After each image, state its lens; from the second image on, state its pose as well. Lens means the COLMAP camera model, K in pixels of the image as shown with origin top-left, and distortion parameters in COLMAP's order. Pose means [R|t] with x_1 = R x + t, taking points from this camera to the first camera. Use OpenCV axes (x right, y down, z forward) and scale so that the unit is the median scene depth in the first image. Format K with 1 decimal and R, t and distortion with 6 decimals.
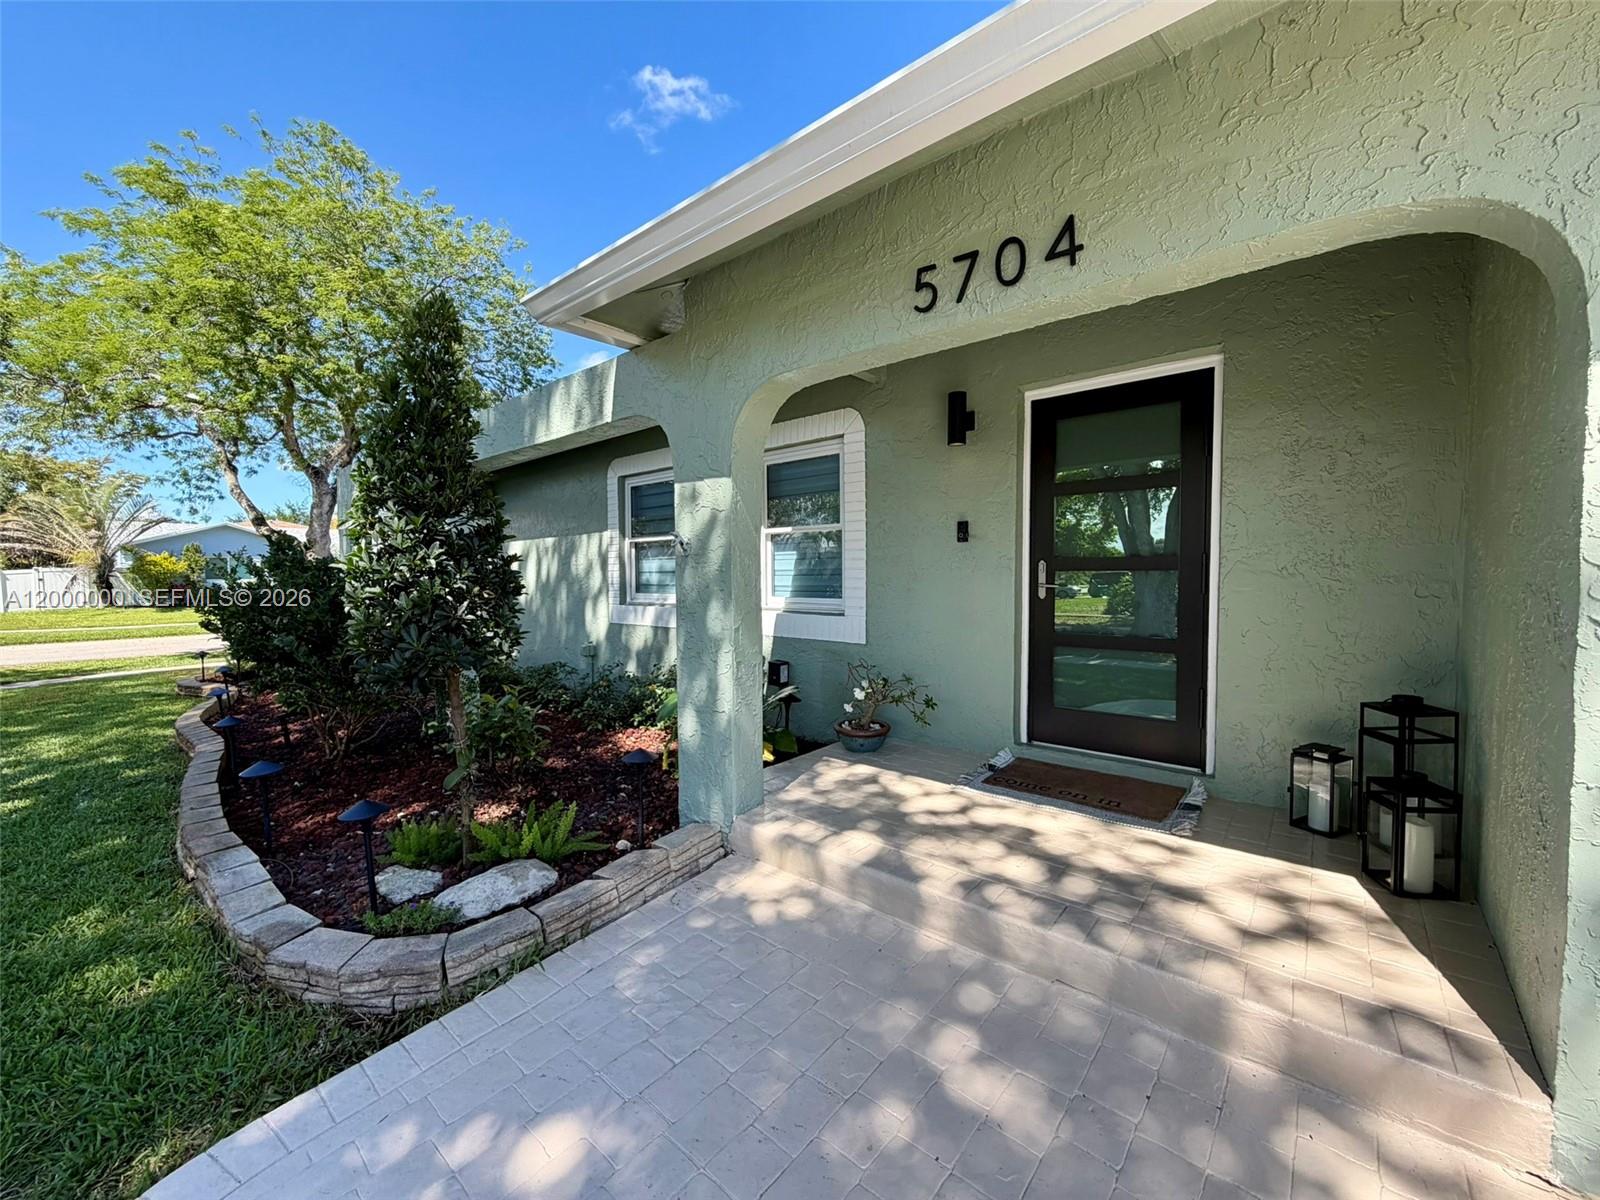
lens RADIAL K [[637.7, 0, 794.3], [0, 637.7, 598.7], [0, 0, 1]] dist [0.001384, -0.000430]
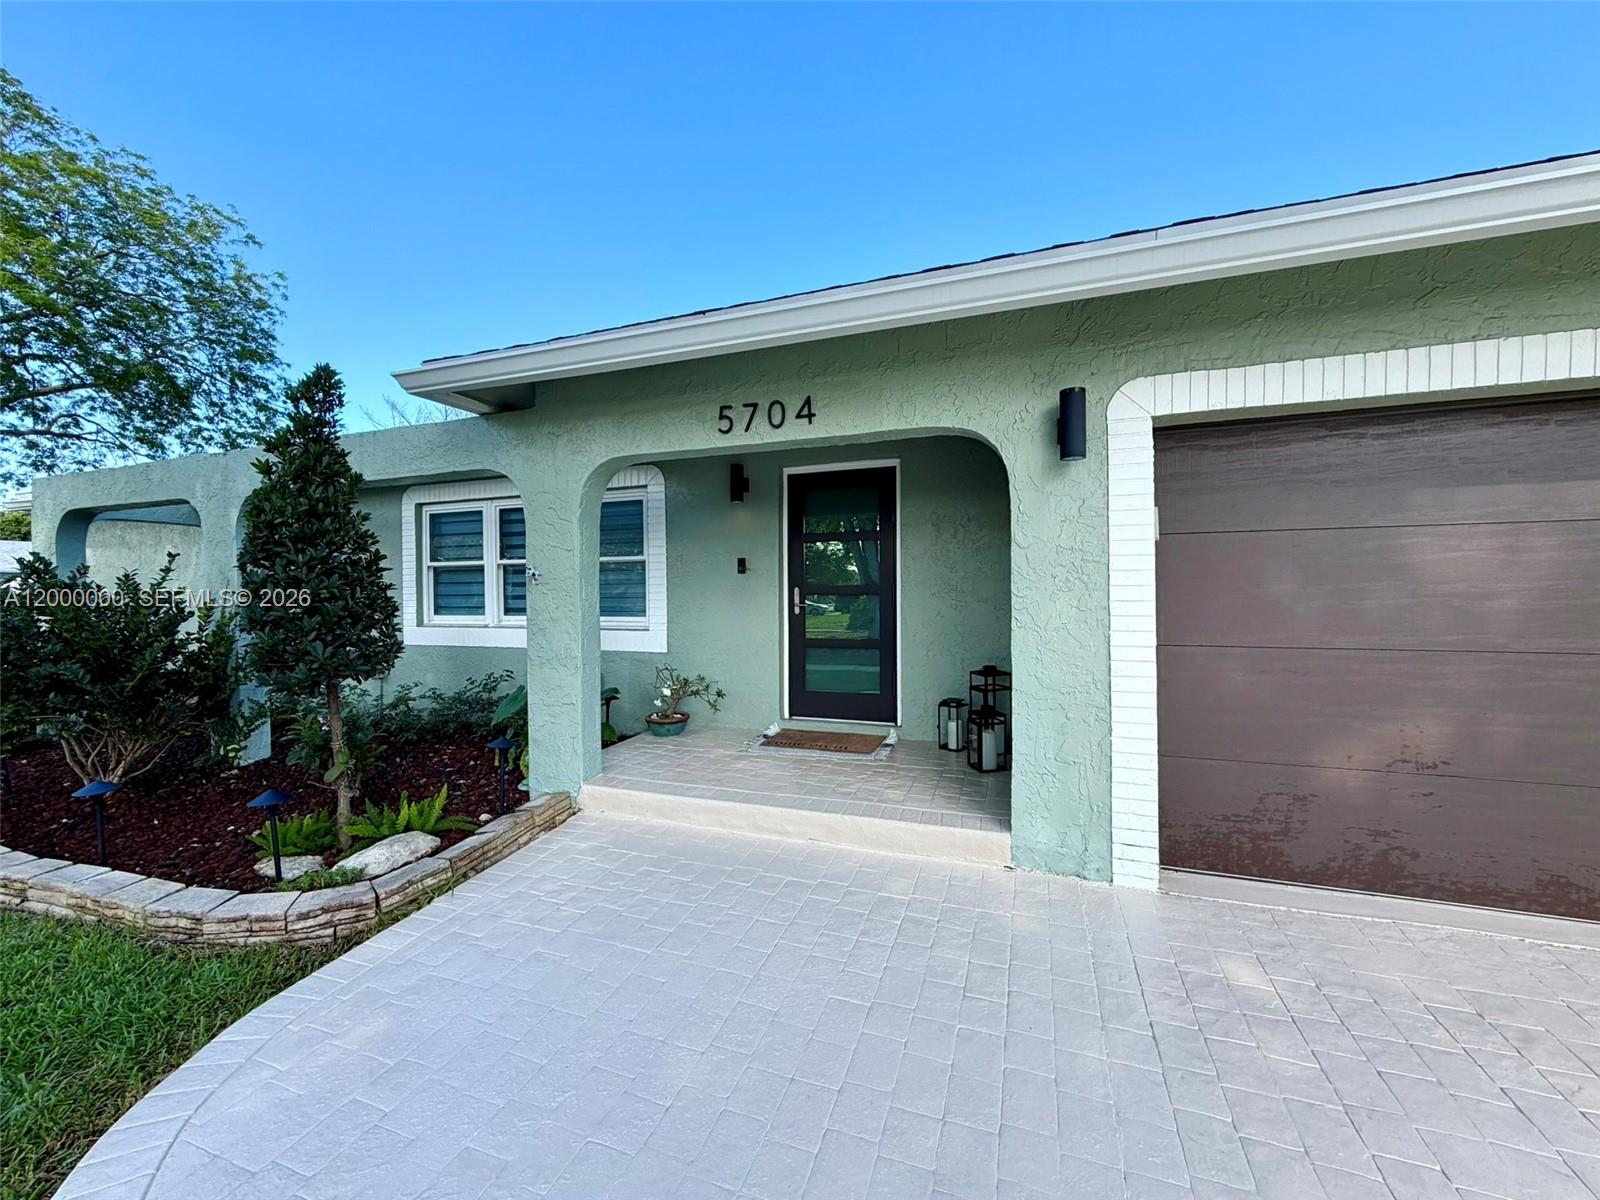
lens RADIAL K [[637.7, 0, 797.5], [0, 637.7, 596.5], [0, 0, 1]] dist [0.001384, -0.000430]
pose [[0.931898, -0.003060, 0.362708, -0.161466], [0.015687, 0.999369, -0.031873, 0.006817], [-0.362382, 0.035392, 0.931358, -0.416003]]
